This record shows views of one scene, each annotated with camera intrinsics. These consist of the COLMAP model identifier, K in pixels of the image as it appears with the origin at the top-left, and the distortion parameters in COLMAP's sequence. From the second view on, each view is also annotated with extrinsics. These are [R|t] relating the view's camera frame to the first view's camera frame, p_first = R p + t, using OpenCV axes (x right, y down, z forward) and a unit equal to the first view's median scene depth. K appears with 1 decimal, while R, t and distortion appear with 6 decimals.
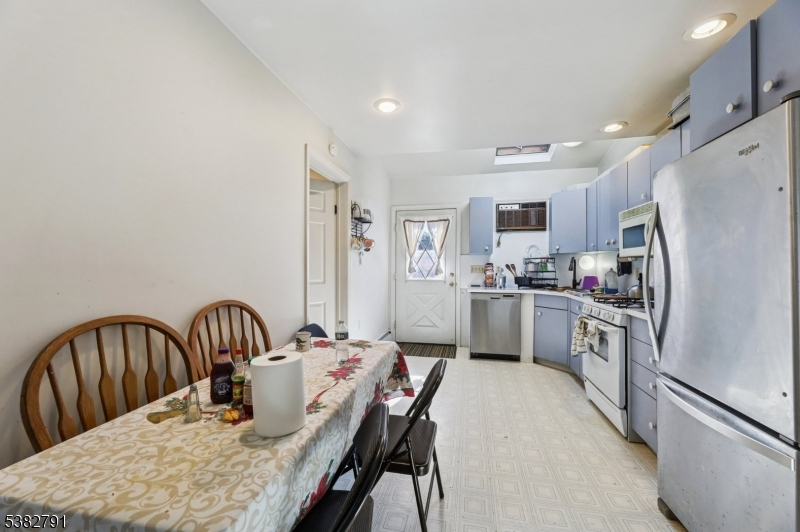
lens RADIAL K [[329.7, 0, 400.0], [0, 329.7, 266.0], [0, 0, 1]] dist [-0.002990, -0.000190]
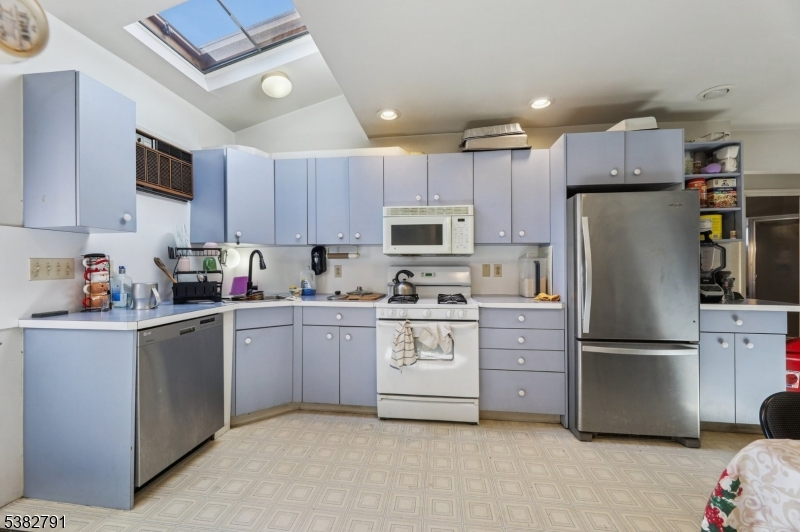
lens RADIAL K [[329.7, 0, 400.0], [0, 329.7, 266.0], [0, 0, 1]] dist [-0.002990, -0.000190]
pose [[-0.090788, -0.001245, 0.995869, -0.189448], [0.000425, 0.999999, 0.001289, 0.007217], [-0.995870, 0.000540, -0.090787, 0.729384]]
